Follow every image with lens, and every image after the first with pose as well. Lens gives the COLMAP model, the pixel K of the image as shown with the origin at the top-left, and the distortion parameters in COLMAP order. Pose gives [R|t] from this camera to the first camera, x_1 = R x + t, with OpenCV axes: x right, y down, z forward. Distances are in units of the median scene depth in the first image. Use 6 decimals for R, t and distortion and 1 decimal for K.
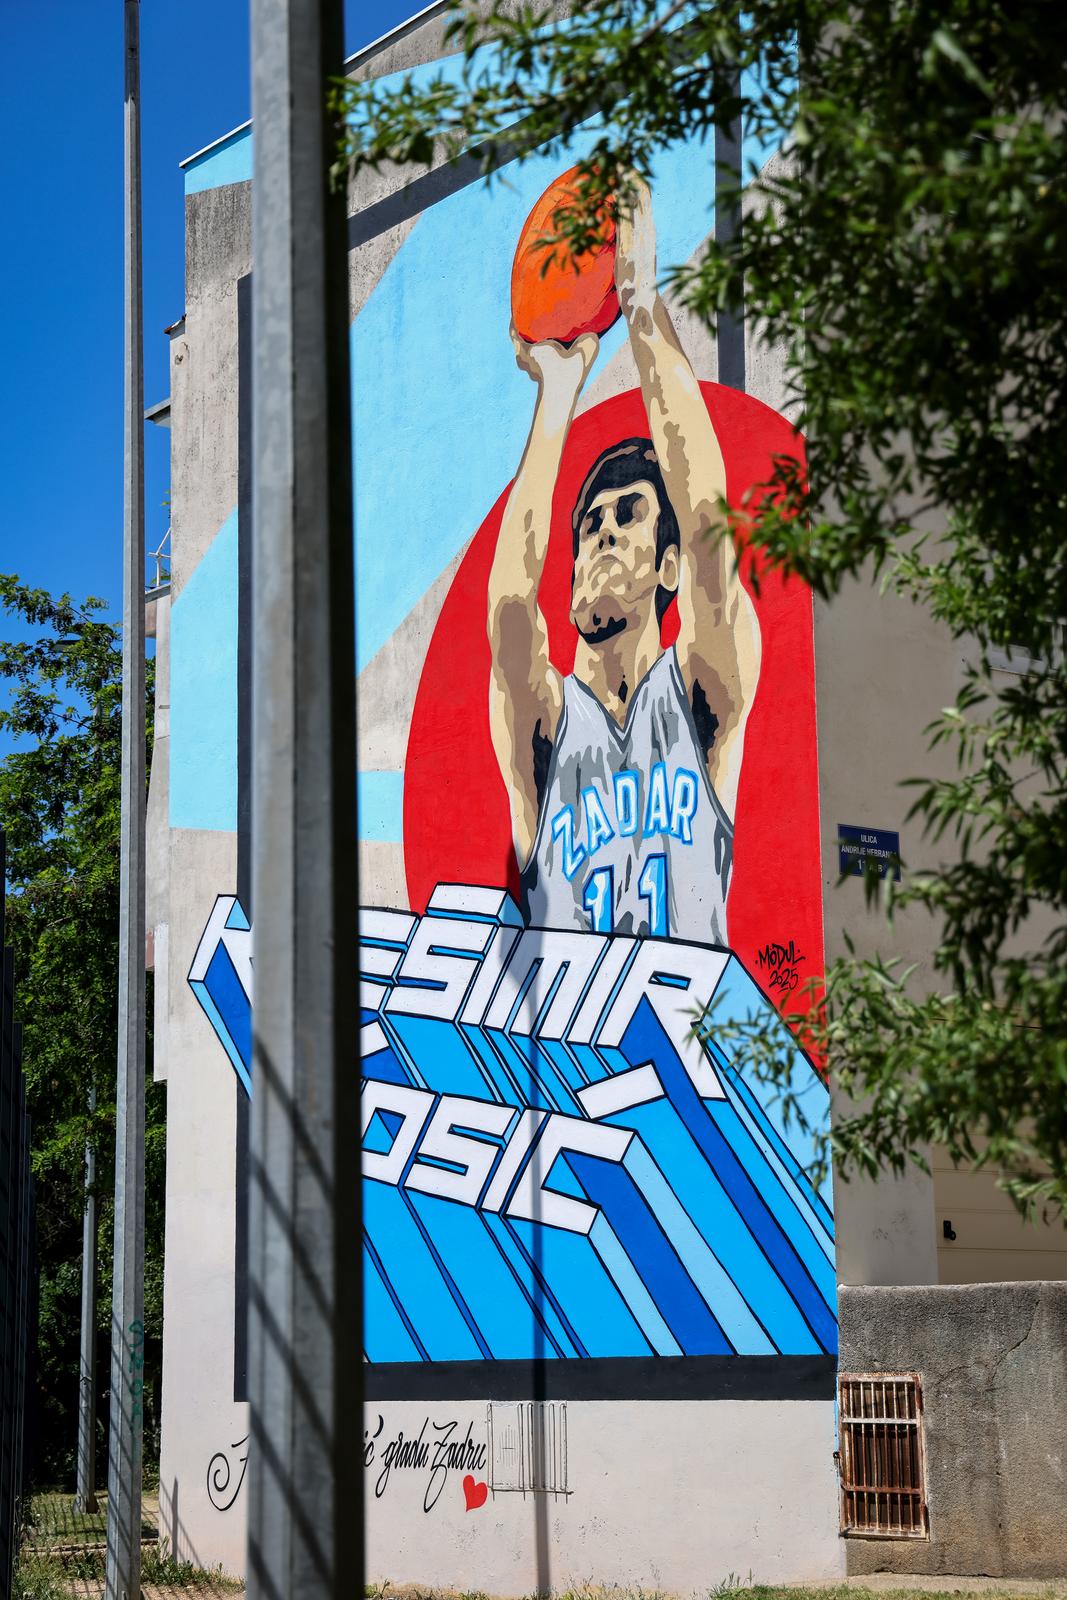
lens RADIAL K [[2977.2, 0, 539.0], [0, 2977.2, 859.5], [0, 0, 1]] dist [0.238914, -0.002061]
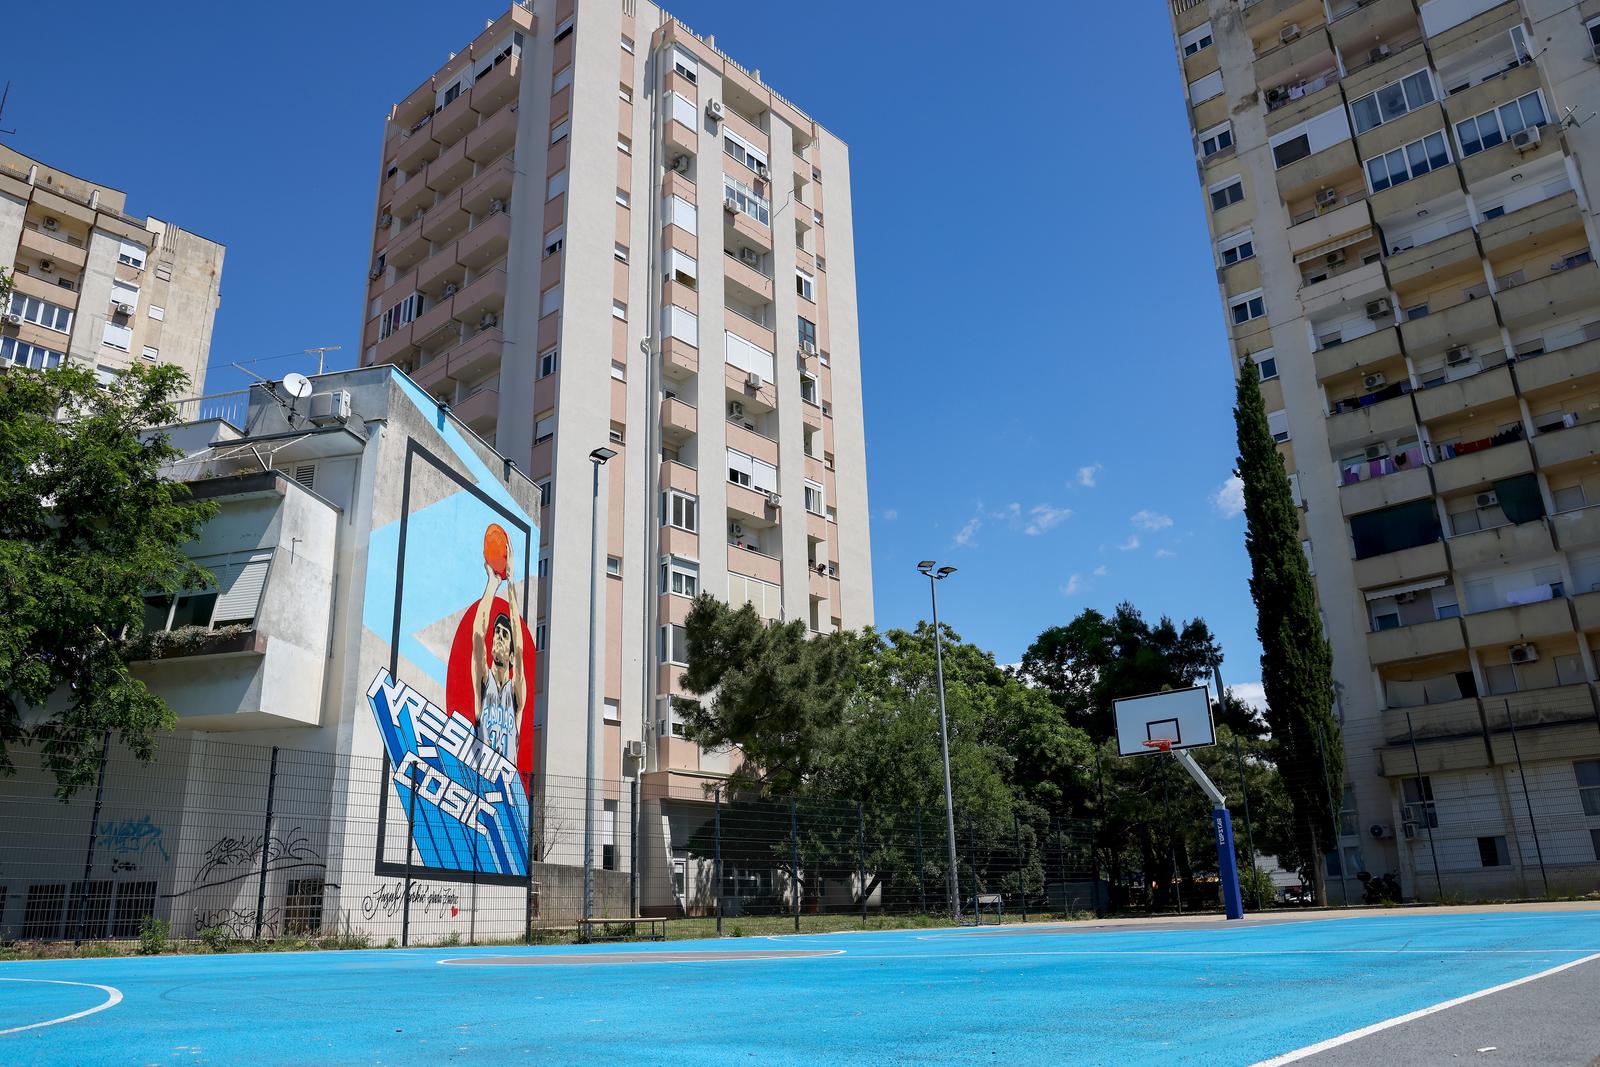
lens RADIAL K [[1172.9, 0, 775.4], [0, 1172.9, 571.2], [0, 0, 1]] dist [-0.054303, 0.003984]
pose [[-0.632794, 0.252085, 0.732137, -1.215751], [-0.104334, 0.909142, -0.403207, 0.344588], [-0.767259, -0.331534, -0.548998, 1.539471]]
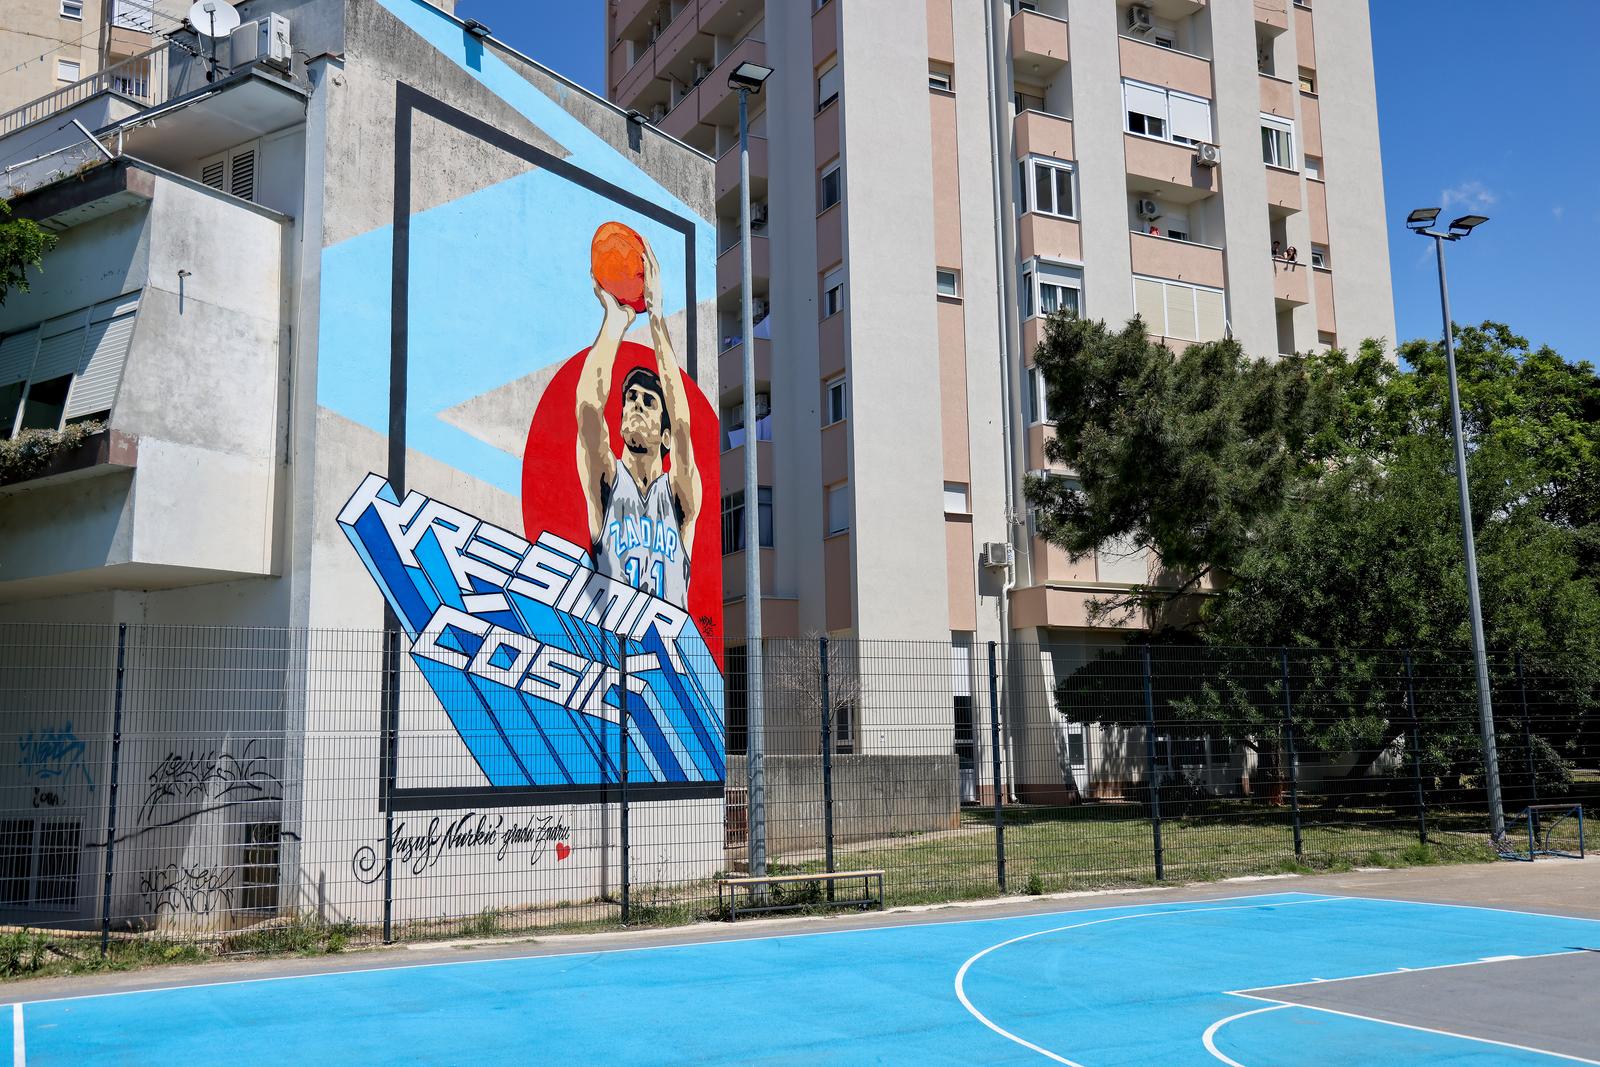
lens RADIAL K [[1497.3, 0, 800.0], [0, 1497.3, 533.5], [0, 0, 1]] dist [0.013589, 0.012017]
pose [[-0.333252, 0.164157, 0.928437, -1.018948], [-0.140563, 0.965071, -0.221088, 0.207074], [-0.932301, -0.204182, -0.298537, 1.201776]]
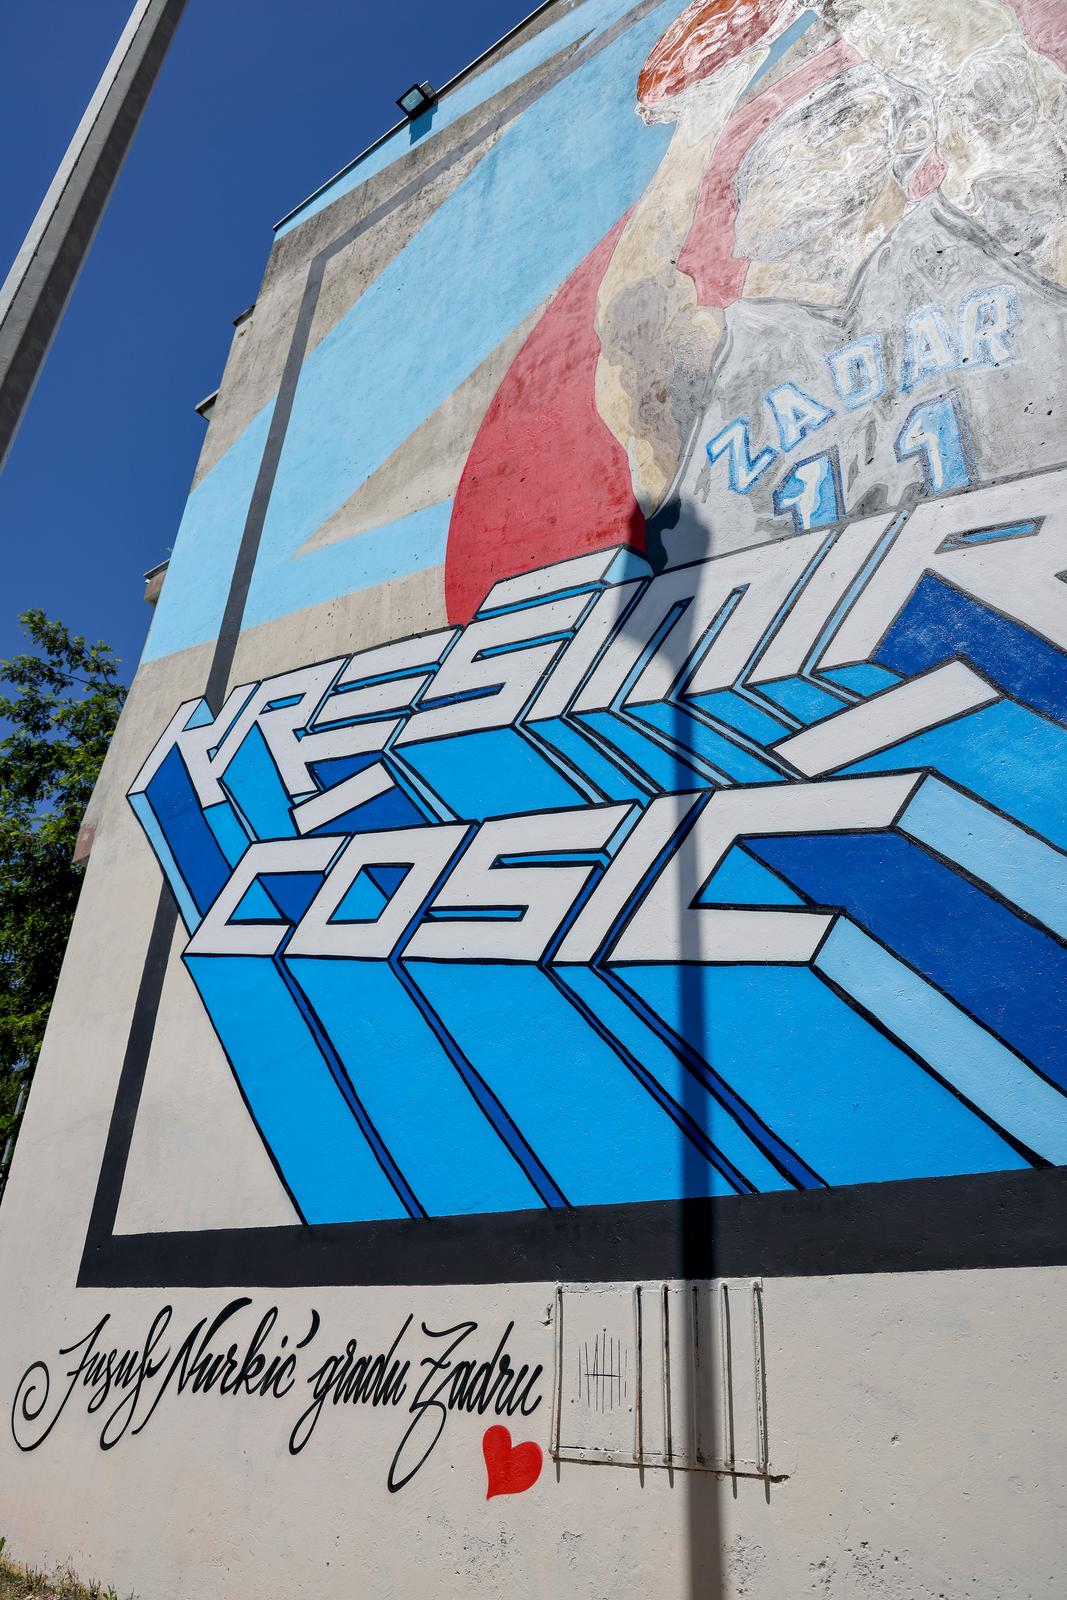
lens RADIAL K [[1100.2, 0, 533.5], [0, 1100.2, 800.0], [0, 0, 1]] dist [-0.094729, 0.060001]
pose [[0.964996, 0.174765, 0.195550, -0.075307], [-0.101526, 0.936419, -0.335876, 0.166143], [-0.241816, 0.304265, 0.921384, 0.799238]]
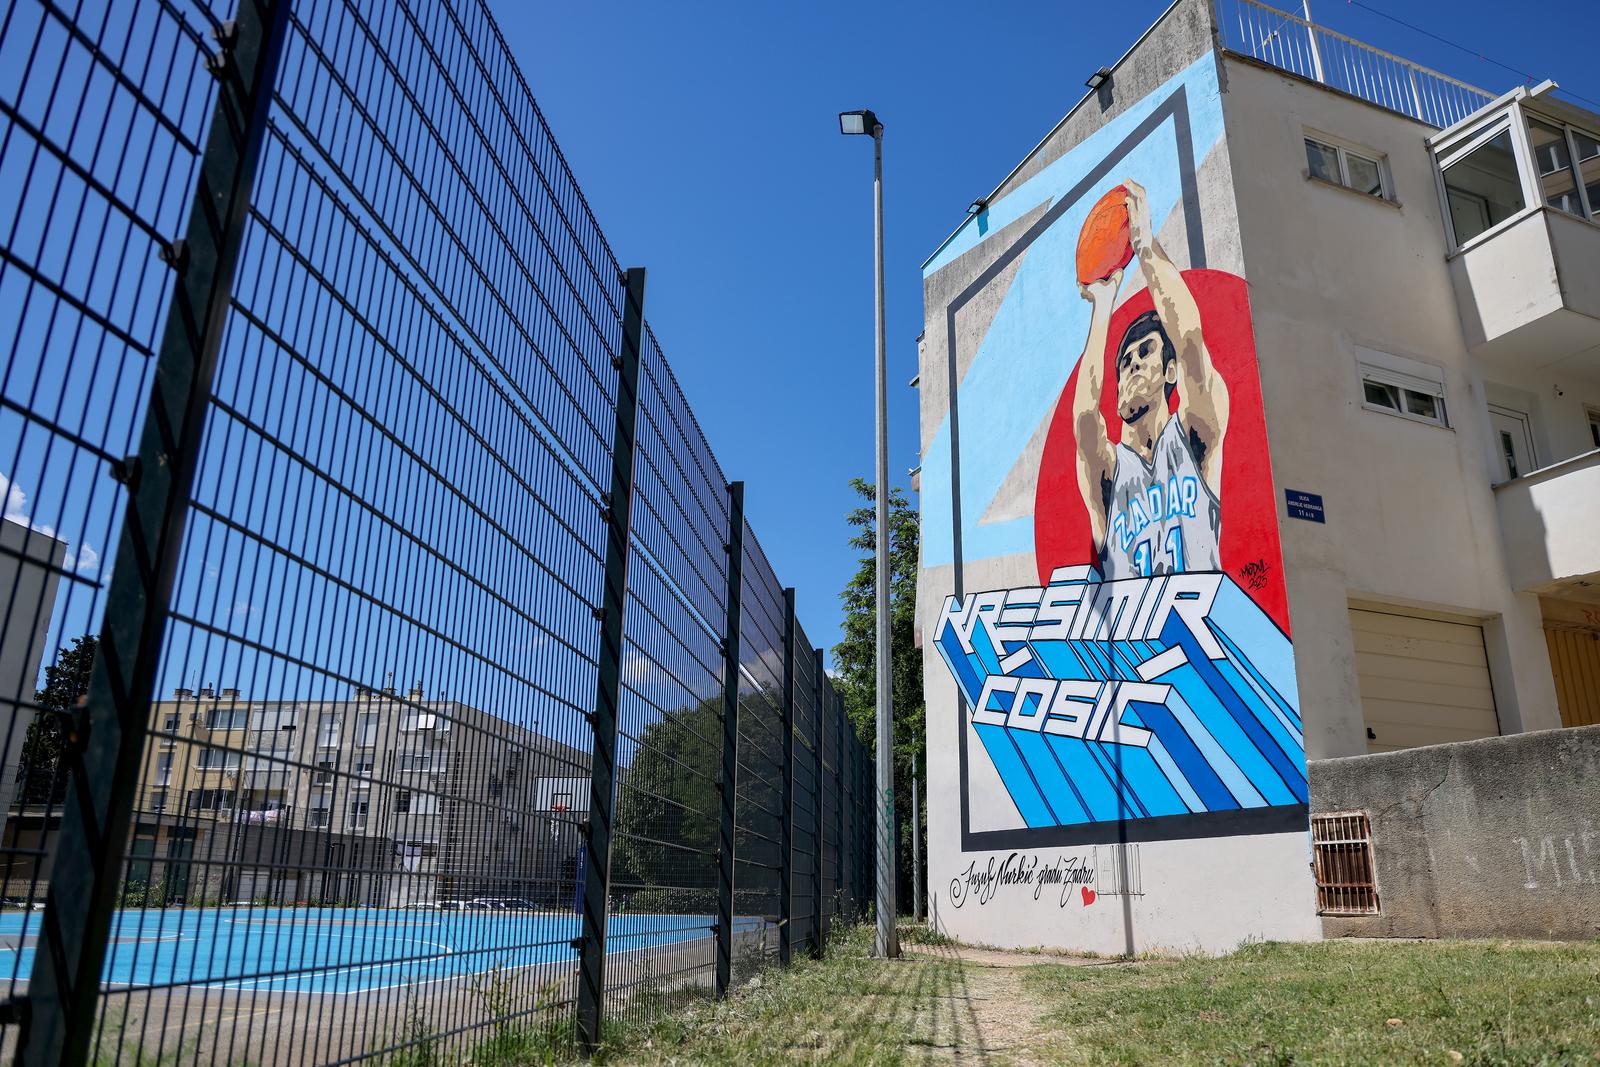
lens RADIAL K [[1122.8, 0, 802.8], [0, 1122.8, 539.2], [0, 0, 1]] dist [-0.102774, 0.069395]
pose [[0.961712, -0.055861, -0.268307, 0.003662], [0.019591, 0.990515, -0.136000, 0.087330], [0.273359, 0.125537, 0.953685, 0.304078]]
